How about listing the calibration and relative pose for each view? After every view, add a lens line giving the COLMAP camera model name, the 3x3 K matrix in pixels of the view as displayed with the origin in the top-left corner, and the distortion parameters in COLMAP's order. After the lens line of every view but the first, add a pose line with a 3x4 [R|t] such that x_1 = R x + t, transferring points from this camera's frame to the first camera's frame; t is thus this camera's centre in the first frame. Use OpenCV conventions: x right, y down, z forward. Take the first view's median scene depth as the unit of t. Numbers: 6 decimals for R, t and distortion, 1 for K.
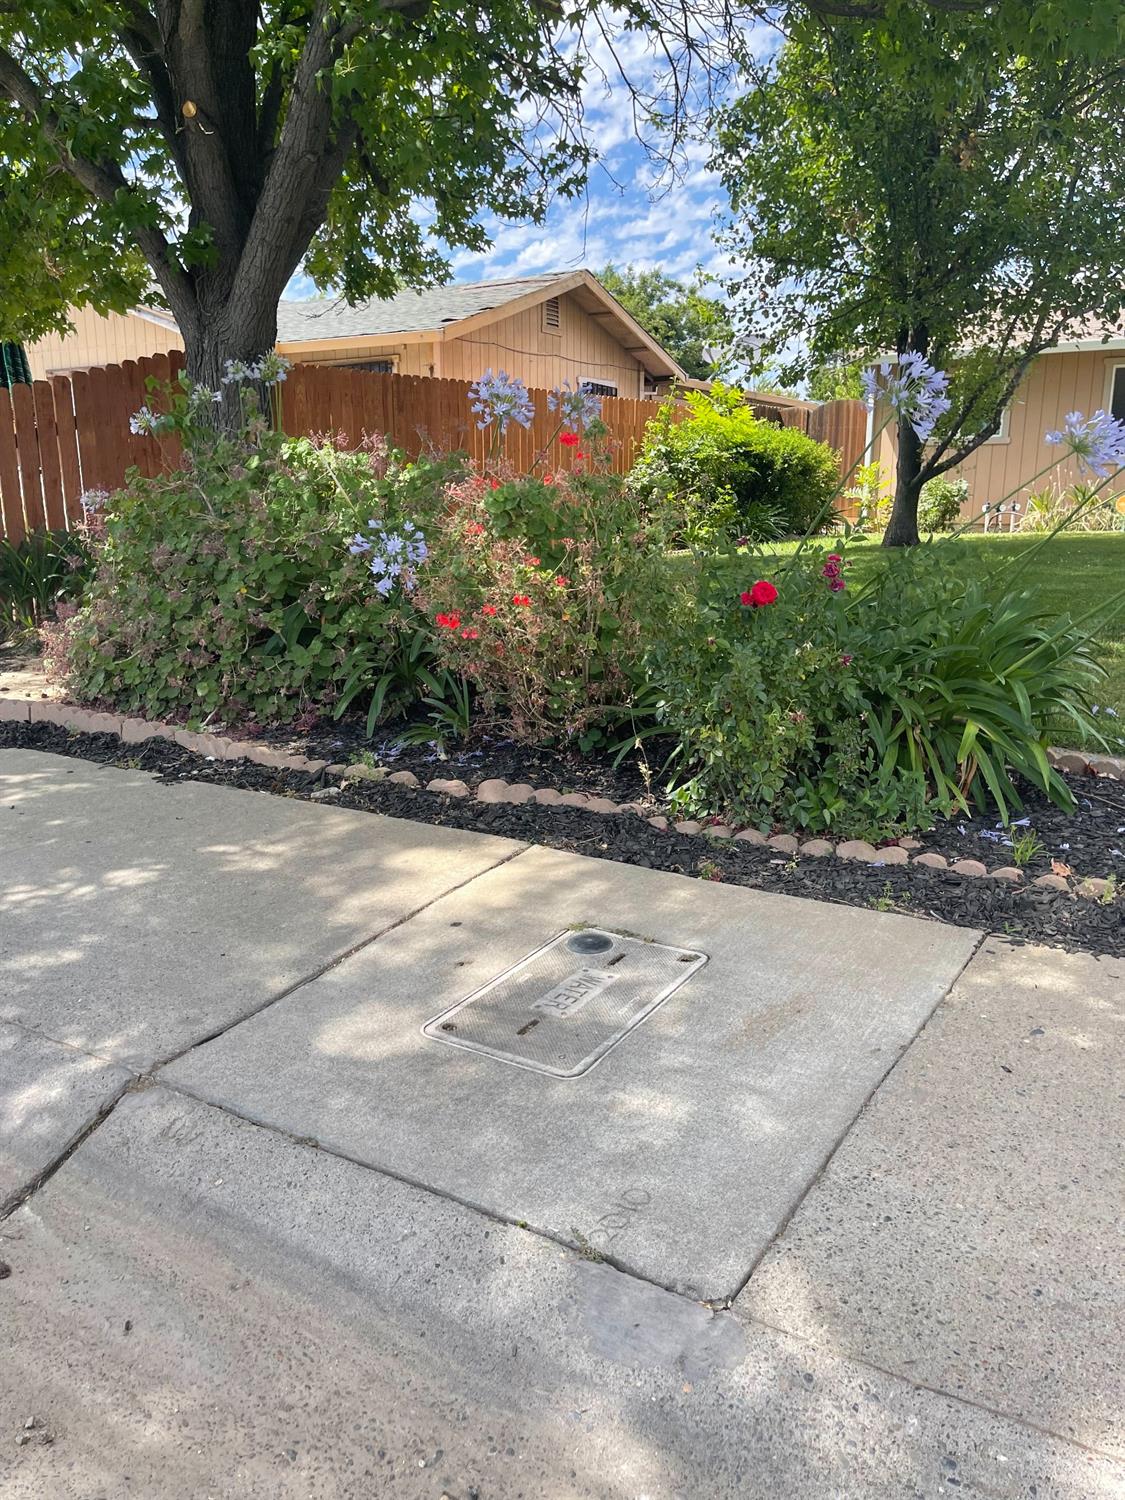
lens RADIAL K [[1183.4, 0, 562.5], [0, 1183.4, 750.0], [0, 0, 1]] dist [0.057705, -0.097507]
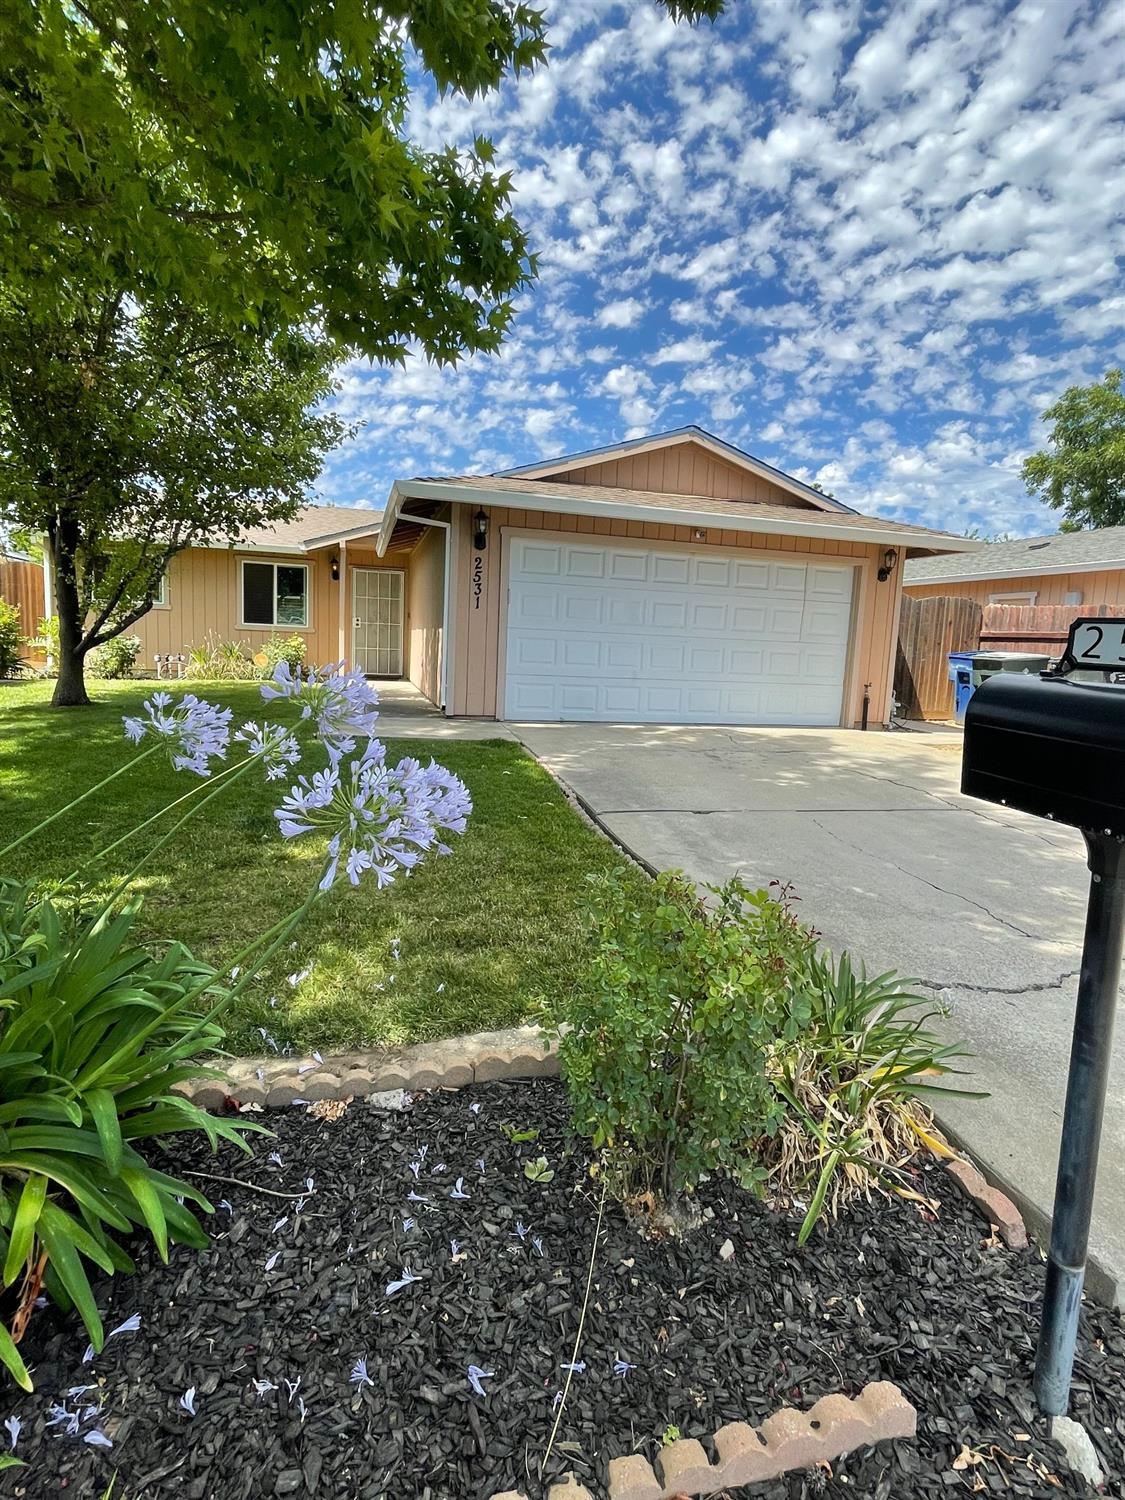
lens RADIAL K [[727.1, 0, 562.5], [0, 727.1, 750.0], [0, 0, 1]] dist [0.001189, 0.000088]
pose [[0.686231, -0.085153, 0.722383, 0.098961], [0.110019, 0.993849, 0.012639, -0.084086], [-0.719016, 0.070803, 0.691378, 0.179087]]
